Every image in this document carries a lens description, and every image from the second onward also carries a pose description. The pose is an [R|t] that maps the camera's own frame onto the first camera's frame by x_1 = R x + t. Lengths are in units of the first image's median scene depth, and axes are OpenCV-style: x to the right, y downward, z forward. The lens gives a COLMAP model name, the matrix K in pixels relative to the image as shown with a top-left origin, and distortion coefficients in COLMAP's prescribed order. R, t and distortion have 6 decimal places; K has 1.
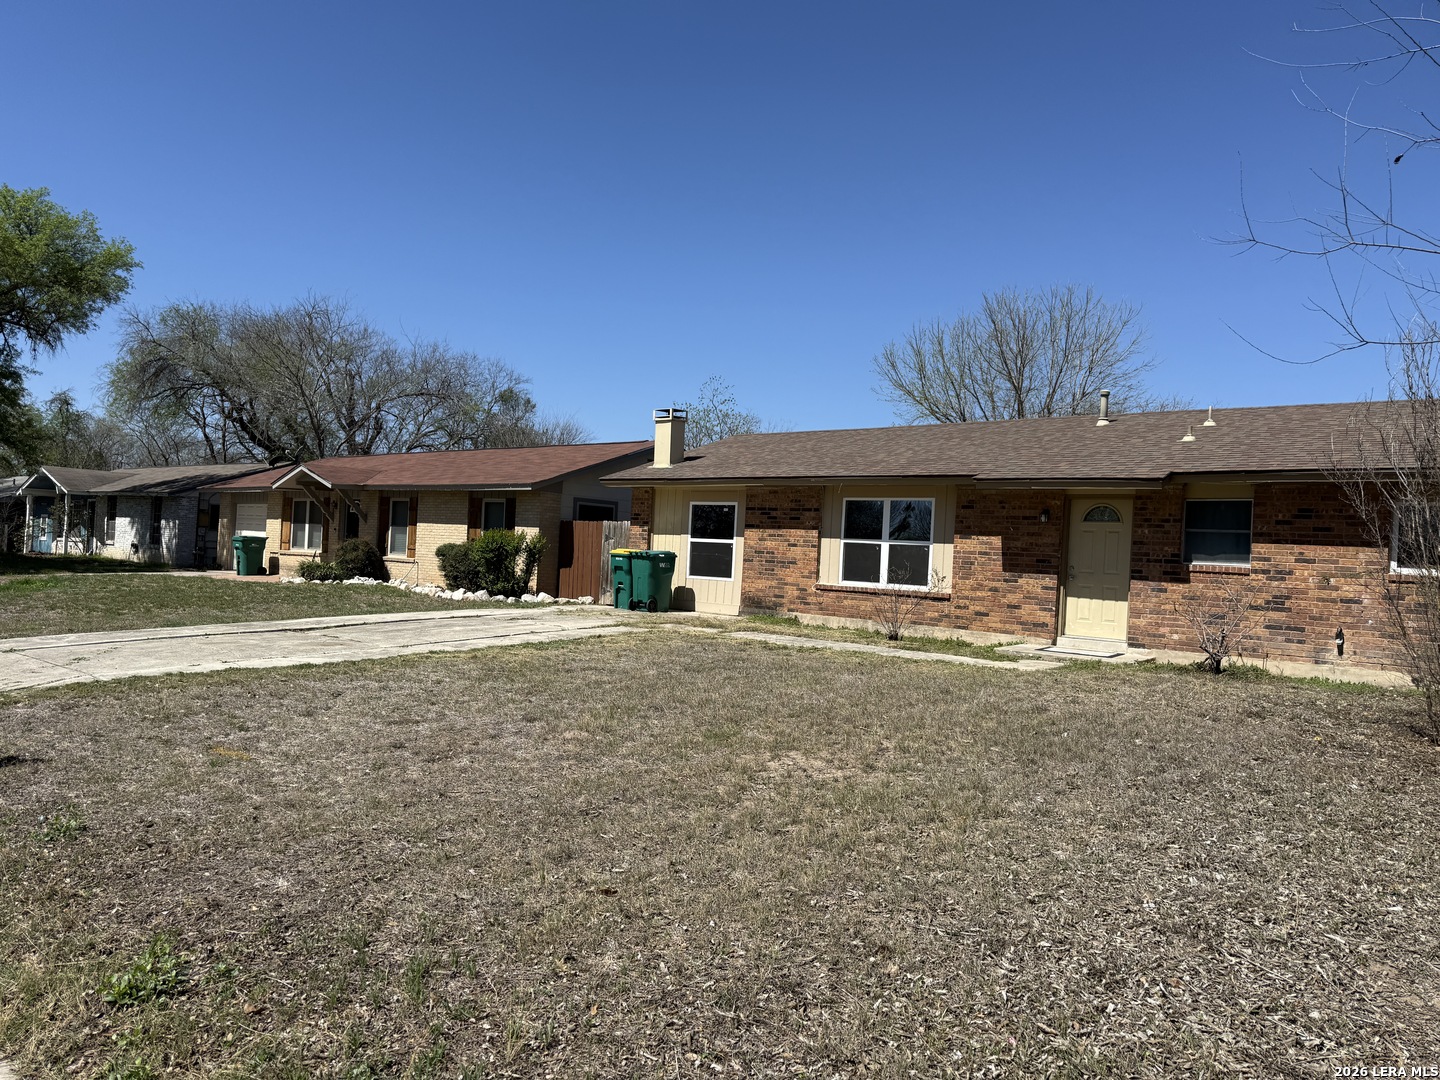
lens RADIAL K [[986.3, 0, 723.5], [0, 986.3, 550.5], [0, 0, 1]] dist [0.151088, -0.272849]
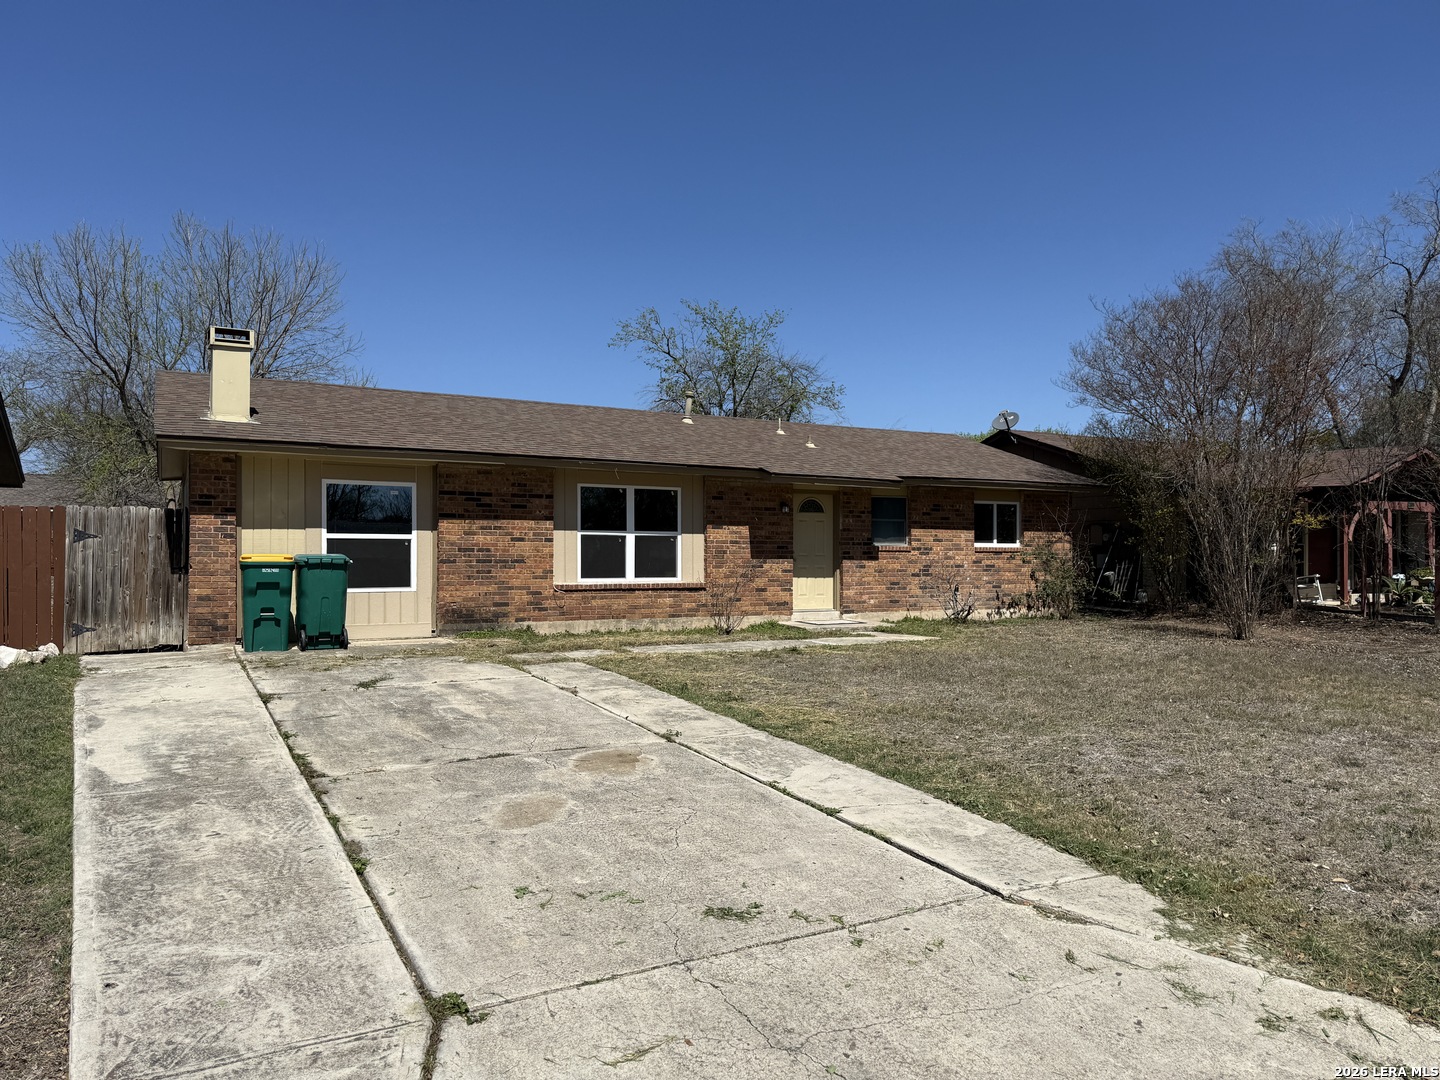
lens RADIAL K [[1007.3, 0, 720.0], [0, 1007.3, 540.0], [0, 0, 1]] dist [0.108324, -0.128118]
pose [[0.363470, -0.036229, 0.930901, -0.710052], [0.011895, 0.999343, 0.034248, -0.034824], [-0.931530, -0.001375, 0.363662, 0.600489]]
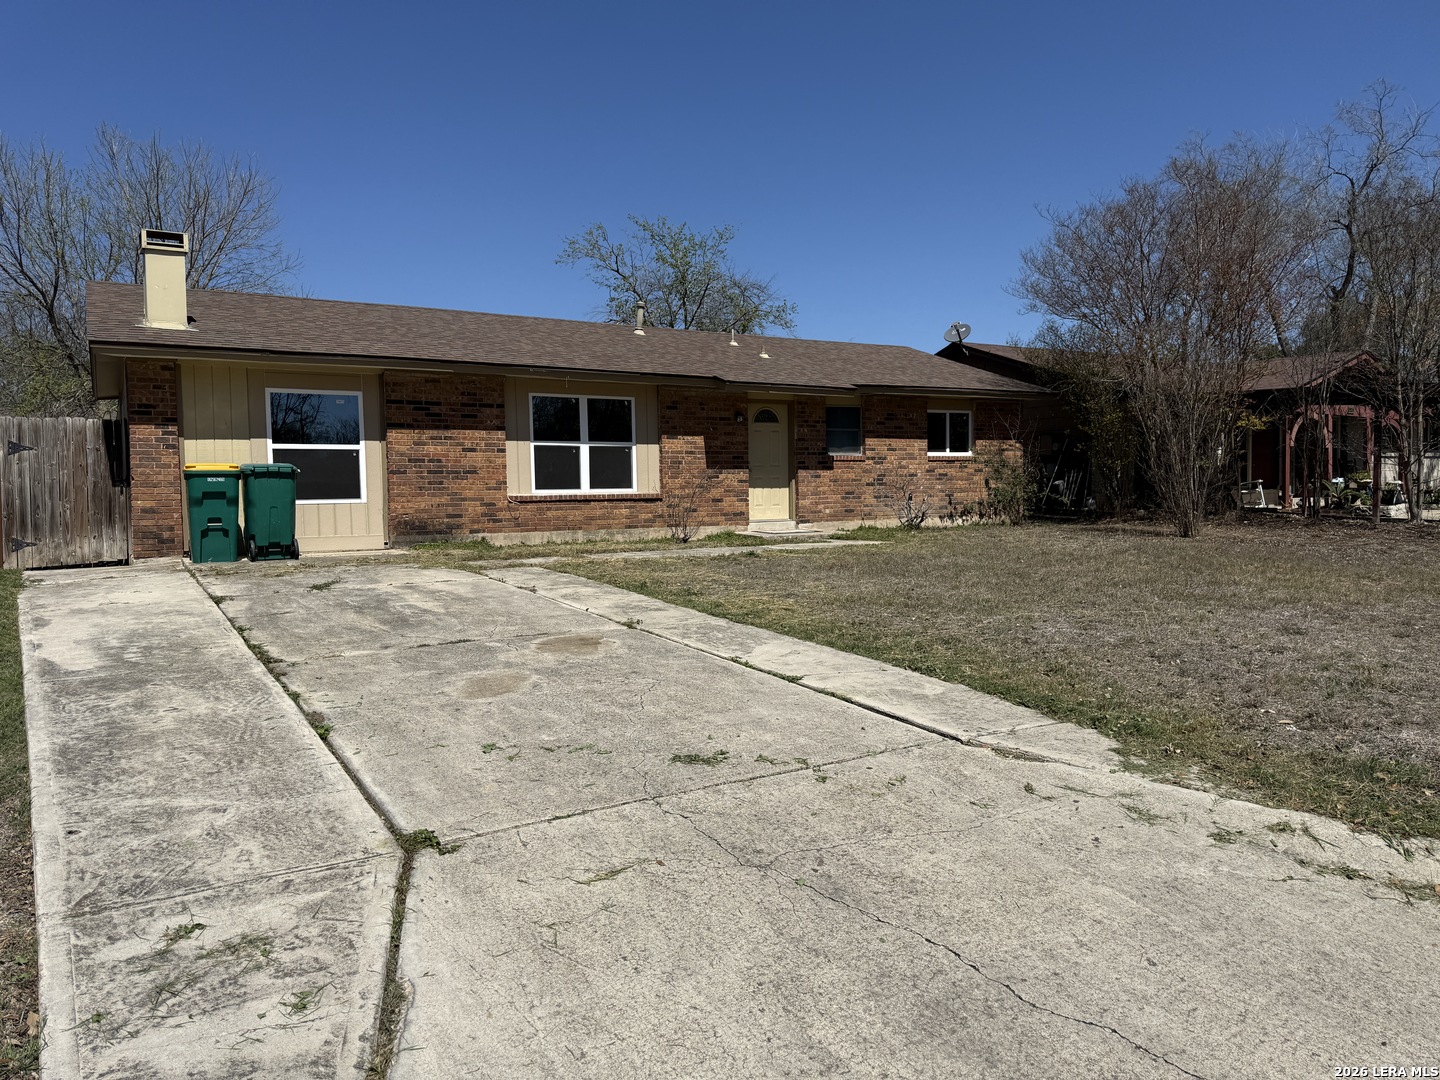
lens RADIAL K [[1008.1, 0, 711.2], [0, 1008.1, 528.1], [0, 0, 1]] dist [0.106600, -0.135790]
pose [[0.327257, -0.093550, 0.940293, -0.710125], [0.027359, 0.995608, 0.089532, -0.011837], [-0.944539, -0.003574, 0.328379, 0.603452]]
